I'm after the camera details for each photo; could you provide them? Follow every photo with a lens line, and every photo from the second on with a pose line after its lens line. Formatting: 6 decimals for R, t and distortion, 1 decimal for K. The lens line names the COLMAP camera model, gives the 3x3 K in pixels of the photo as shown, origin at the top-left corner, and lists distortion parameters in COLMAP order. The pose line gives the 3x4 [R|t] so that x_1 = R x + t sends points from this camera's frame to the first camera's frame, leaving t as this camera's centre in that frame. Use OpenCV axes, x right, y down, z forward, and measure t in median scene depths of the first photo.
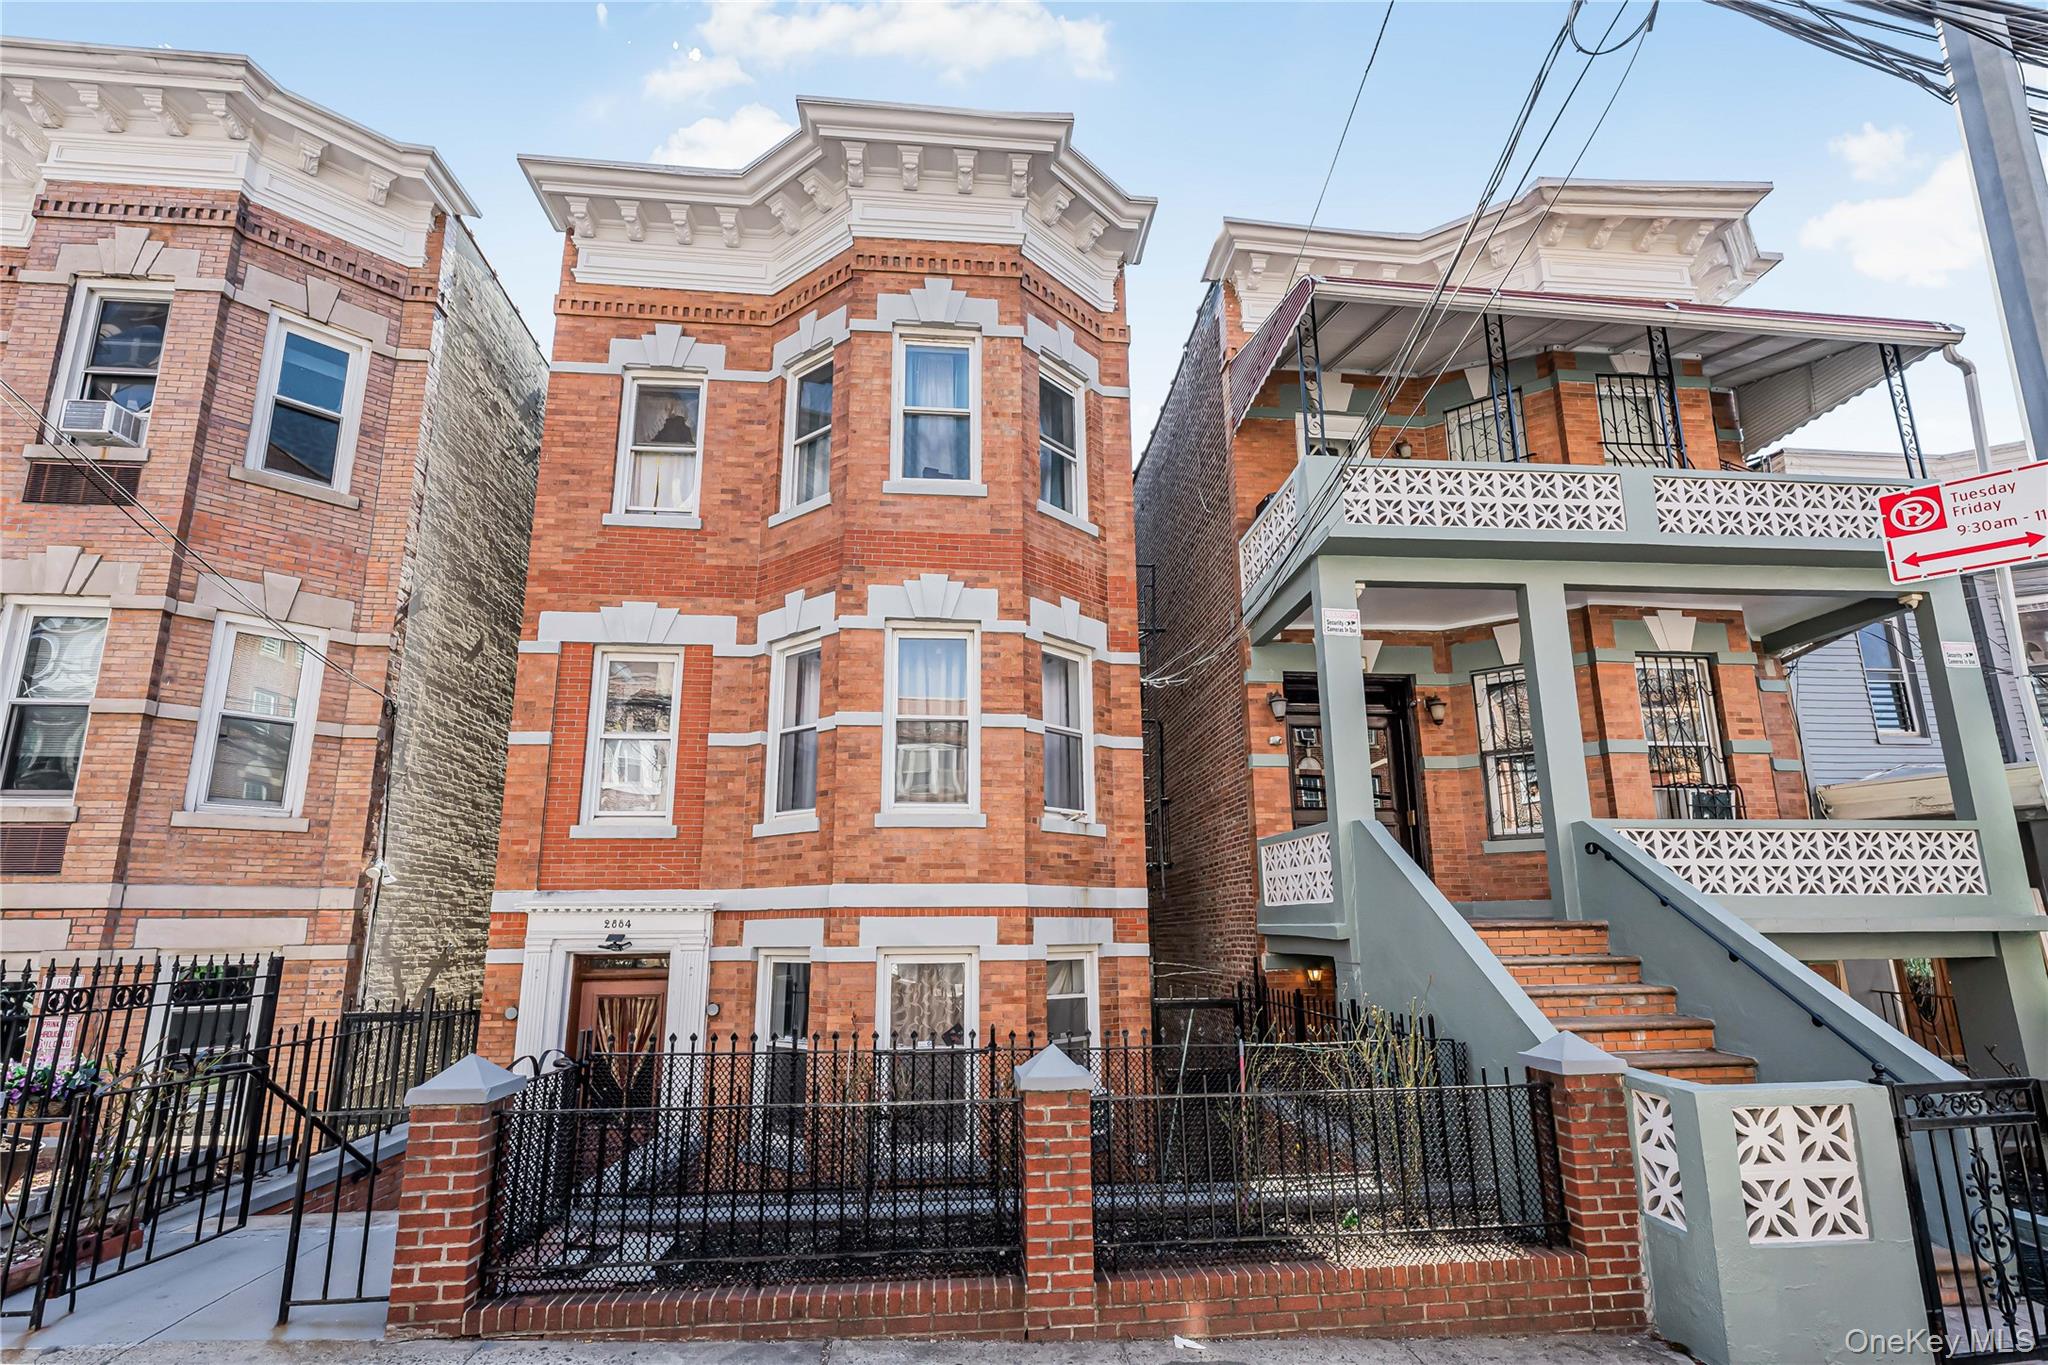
lens RADIAL K [[996.9, 0, 1053.4], [0, 996.9, 722.9], [0, 0, 1]] dist [-0.000423, 0.000471]
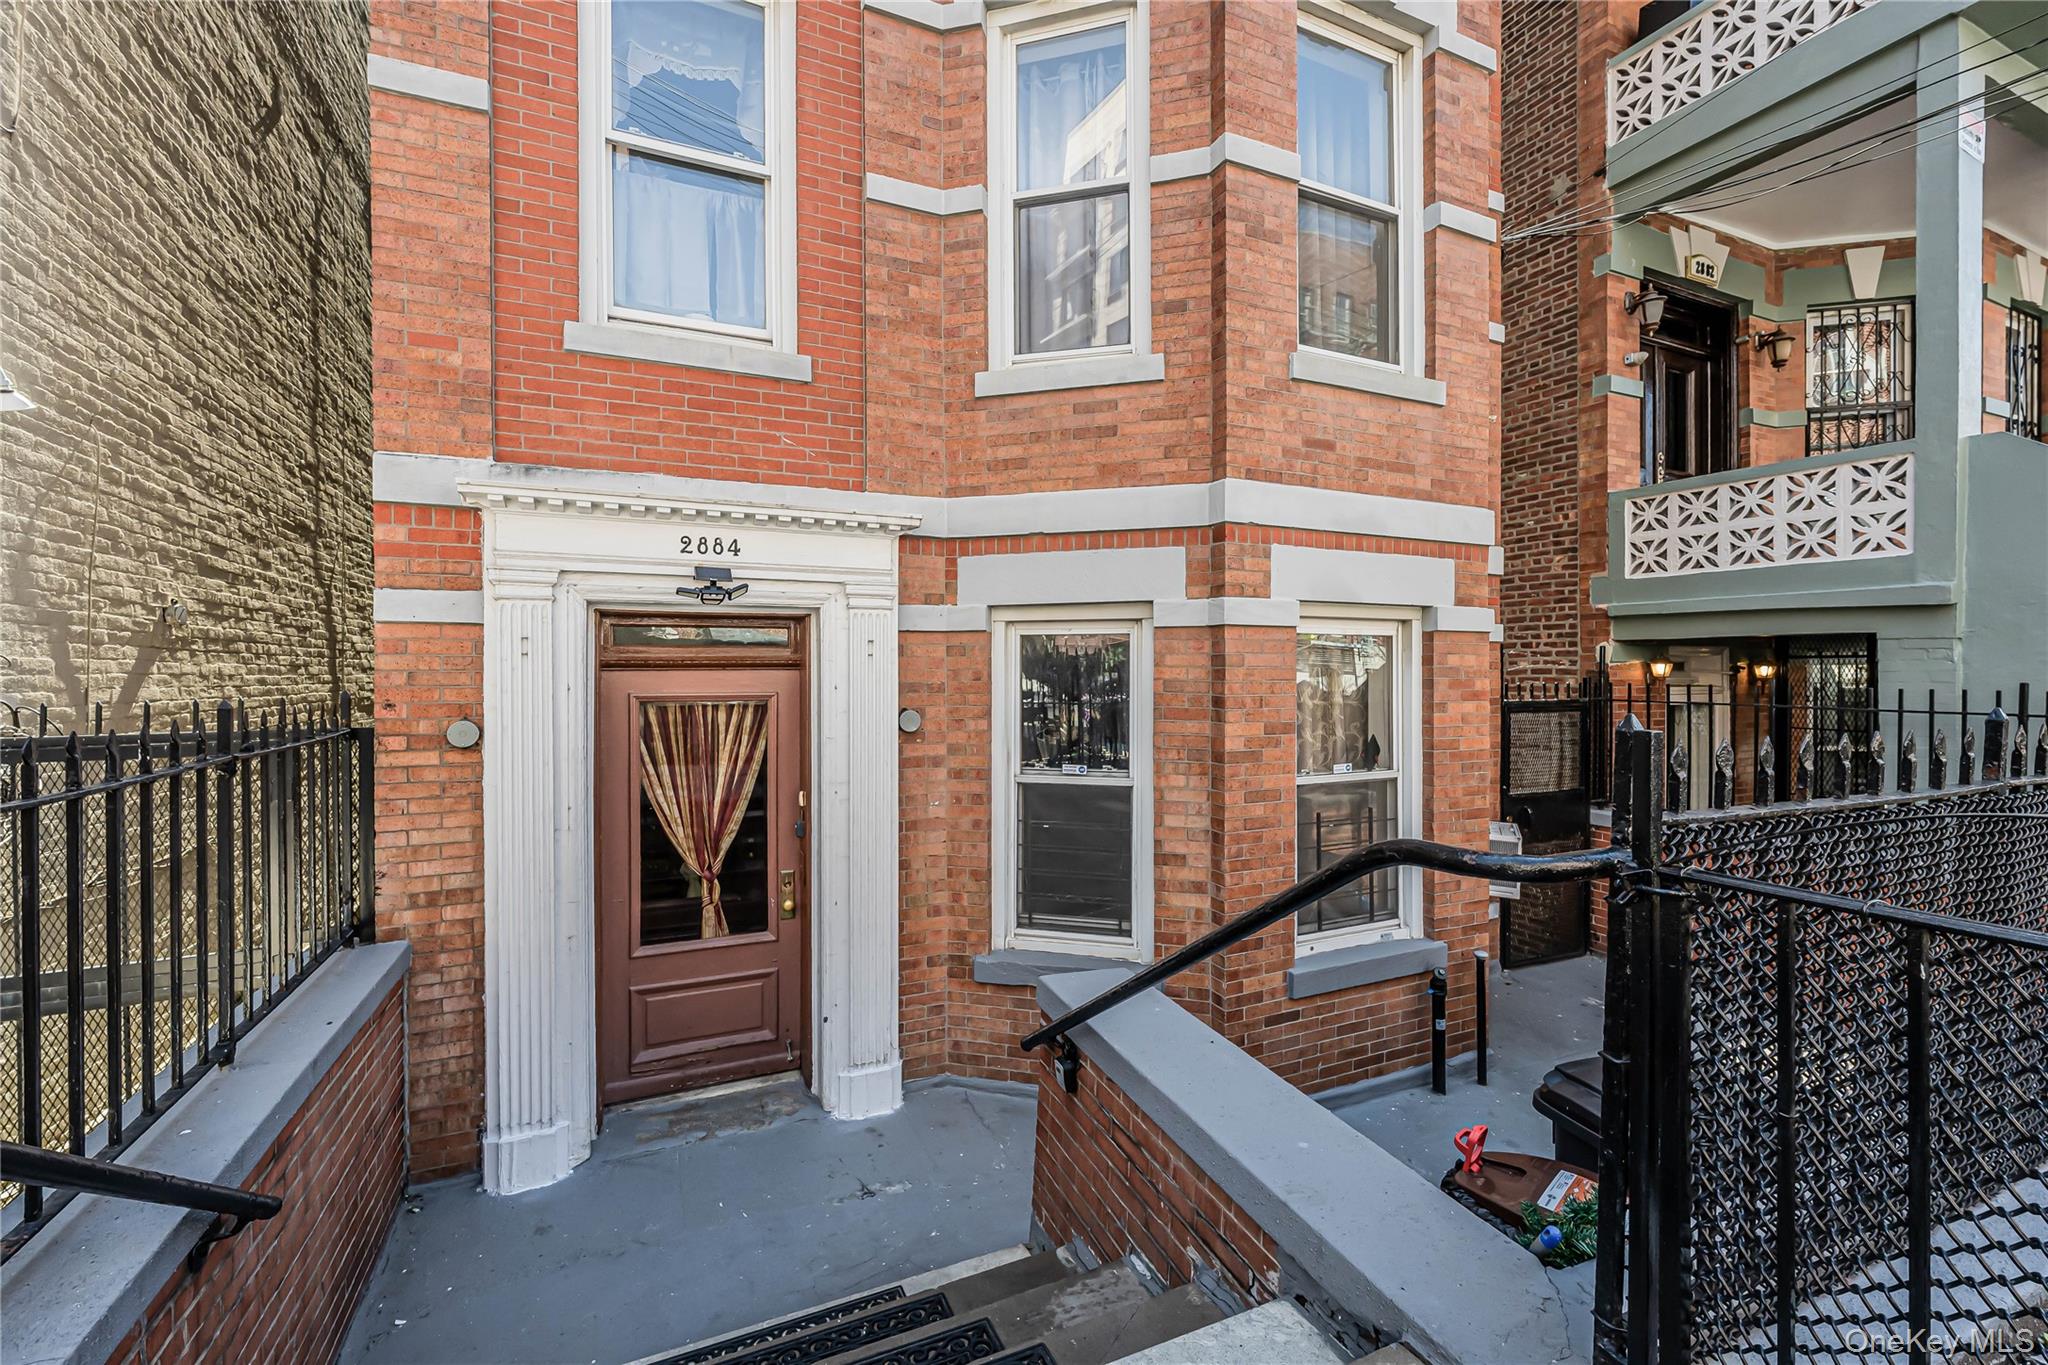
lens RADIAL K [[851.8, 0, 1014.9], [0, 851.8, 689.8], [0, 0, 1]] dist [0.000040, 0.000270]
pose [[0.928682, 0.002802, 0.370866, -0.438256], [-0.080886, 0.977430, 0.195161, 0.172301], [-0.361949, -0.211240, 0.907948, 0.552707]]
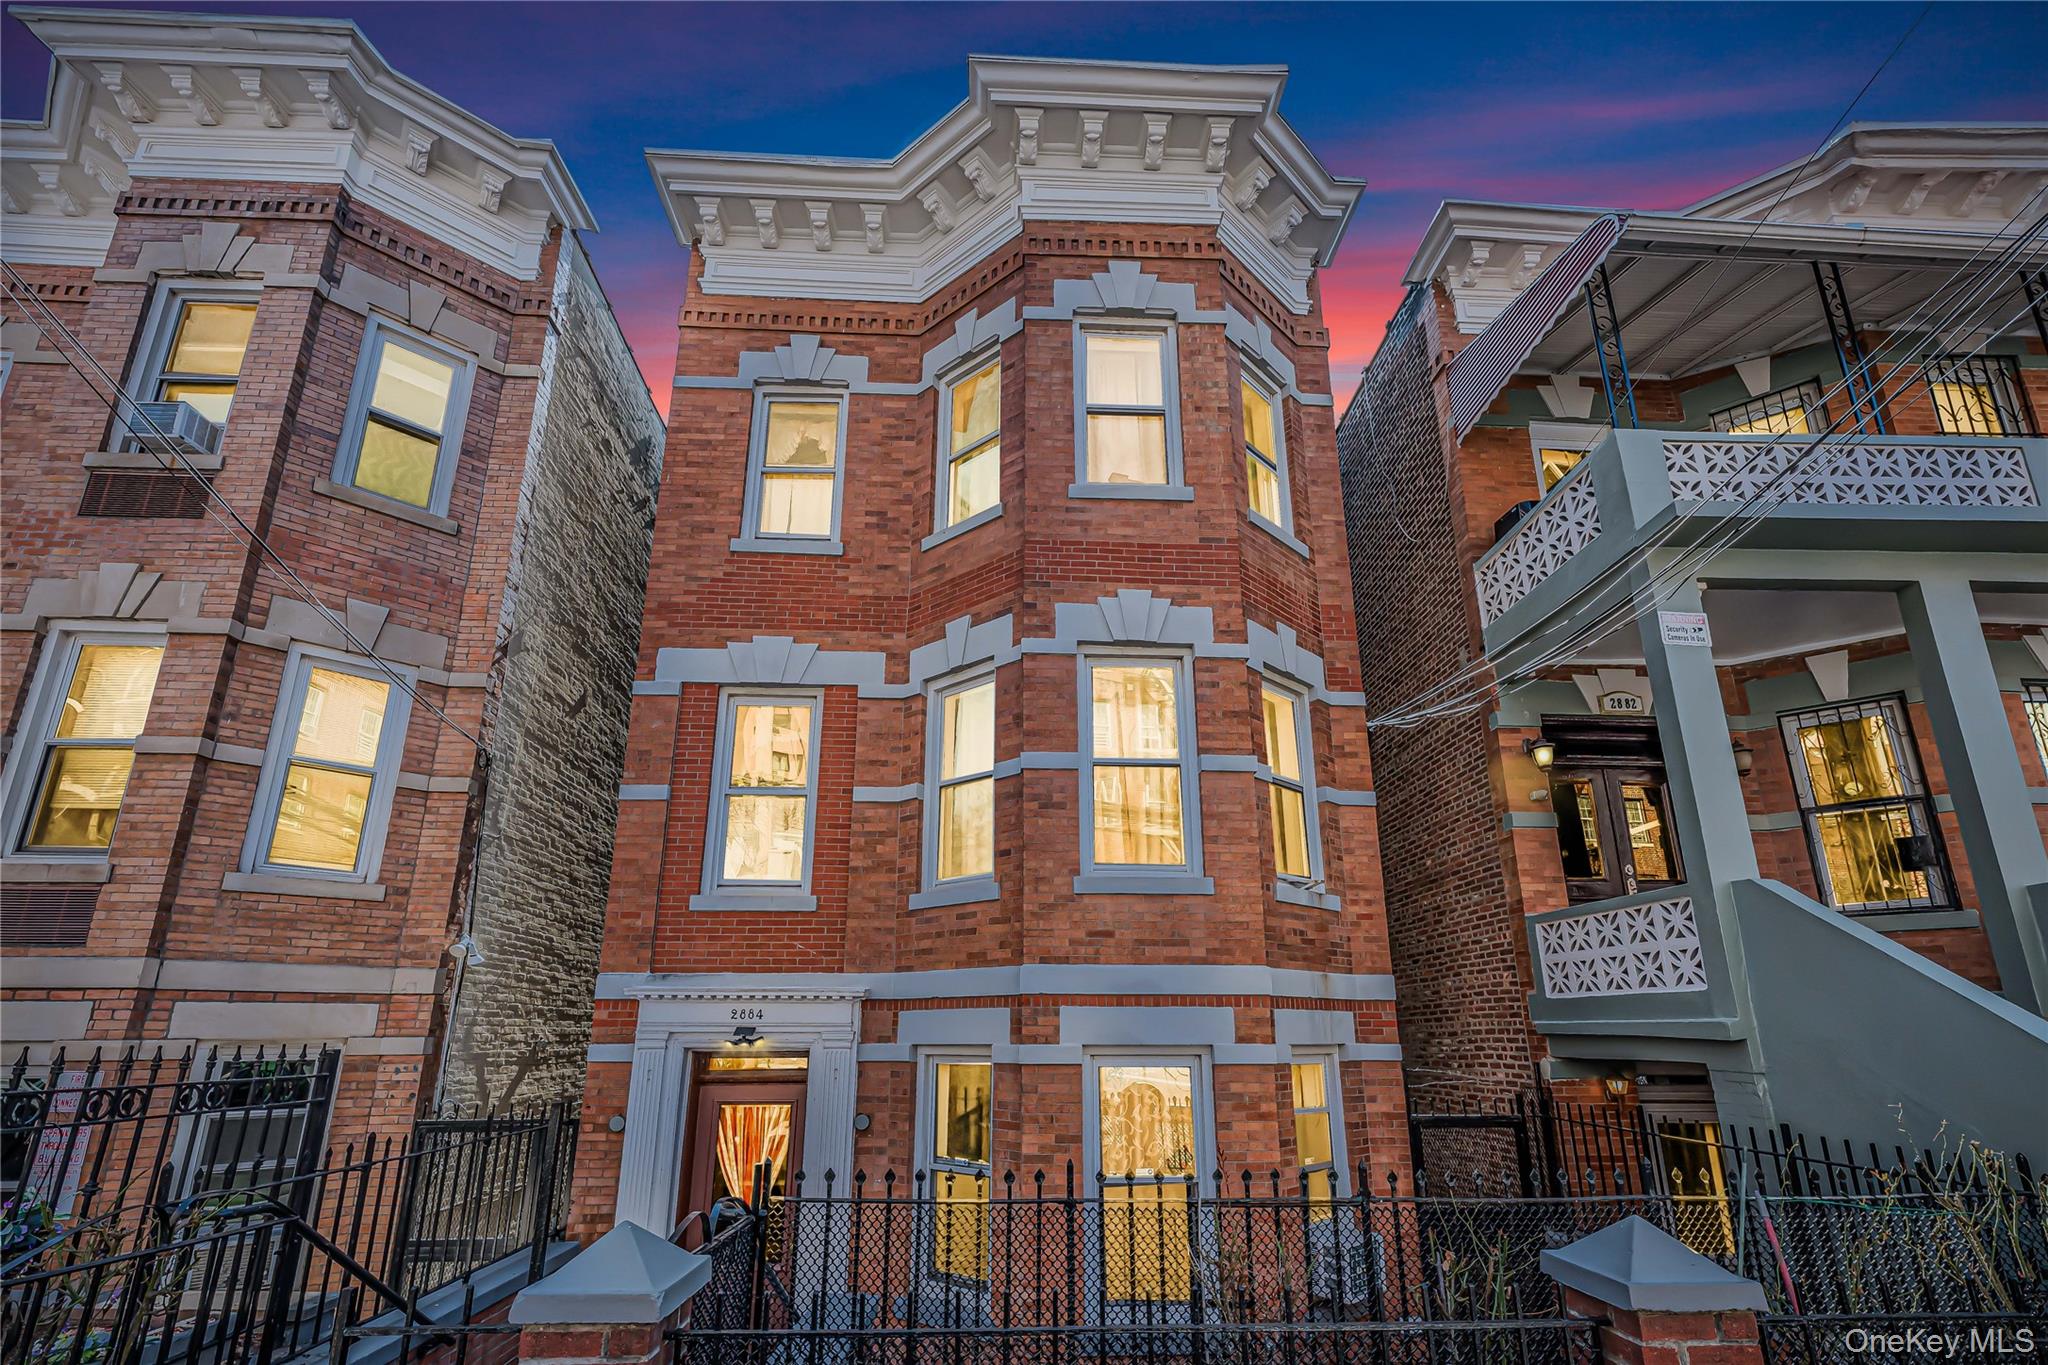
lens RADIAL K [[913.8, 0, 1038.8], [0, 913.8, 791.4], [0, 0, 1]] dist [0.000420, -0.000042]
pose [[0.999461, 0.000248, -0.032829, -0.166831], [-0.002097, 0.998412, -0.056286, 0.058315], [0.032763, 0.056325, 0.997875, 0.238513]]
